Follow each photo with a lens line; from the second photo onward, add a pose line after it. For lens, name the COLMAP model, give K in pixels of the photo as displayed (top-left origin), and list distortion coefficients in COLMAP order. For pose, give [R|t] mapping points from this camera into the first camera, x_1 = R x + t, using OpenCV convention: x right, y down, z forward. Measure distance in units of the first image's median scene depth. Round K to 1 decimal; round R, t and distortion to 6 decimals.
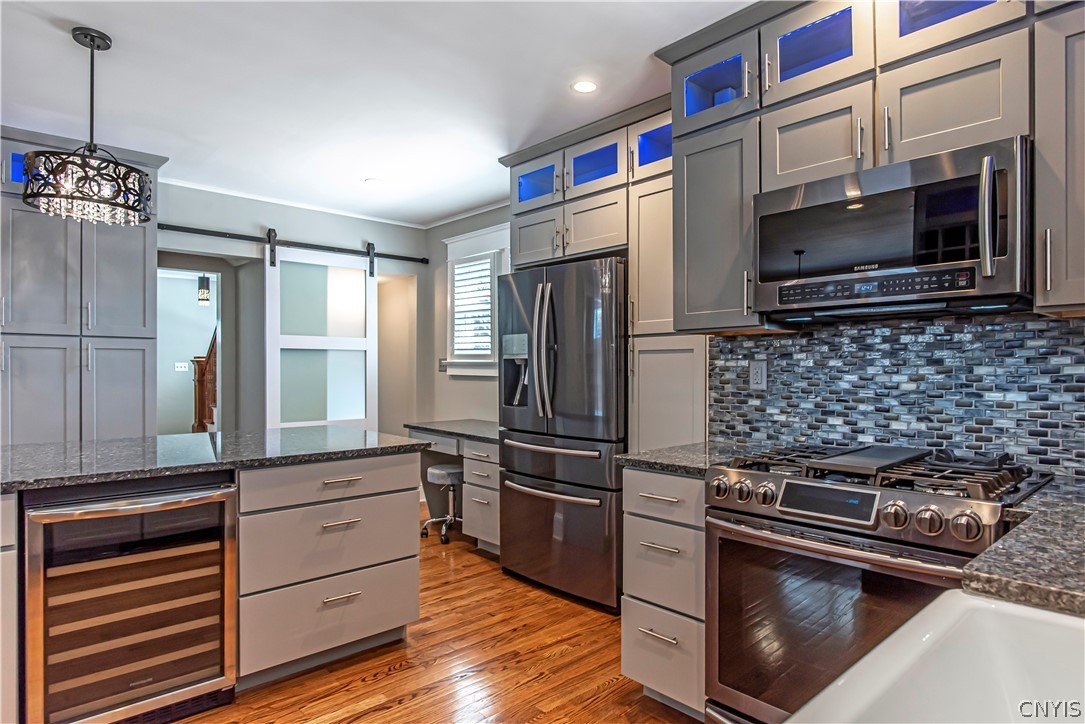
lens RADIAL K [[631.2, 0, 545.5], [0, 631.2, 365.0], [0, 0, 1]] dist [-0.003676, -0.000882]
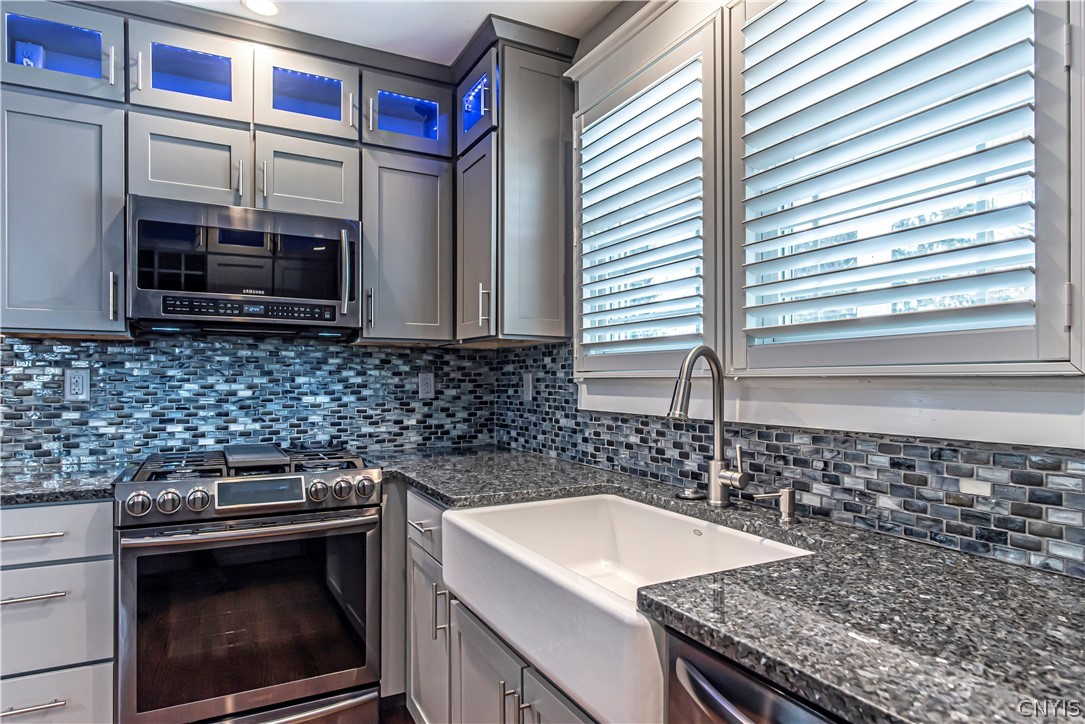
lens RADIAL K [[631.2, 0, 550.5], [0, 631.2, 364.0], [0, 0, 1]] dist [-0.003676, -0.000882]
pose [[0.230480, 0.027527, 0.972688, -0.440816], [-0.009725, 0.999615, -0.025985, 0.004047], [-0.973028, -0.003471, 0.230659, 0.166388]]
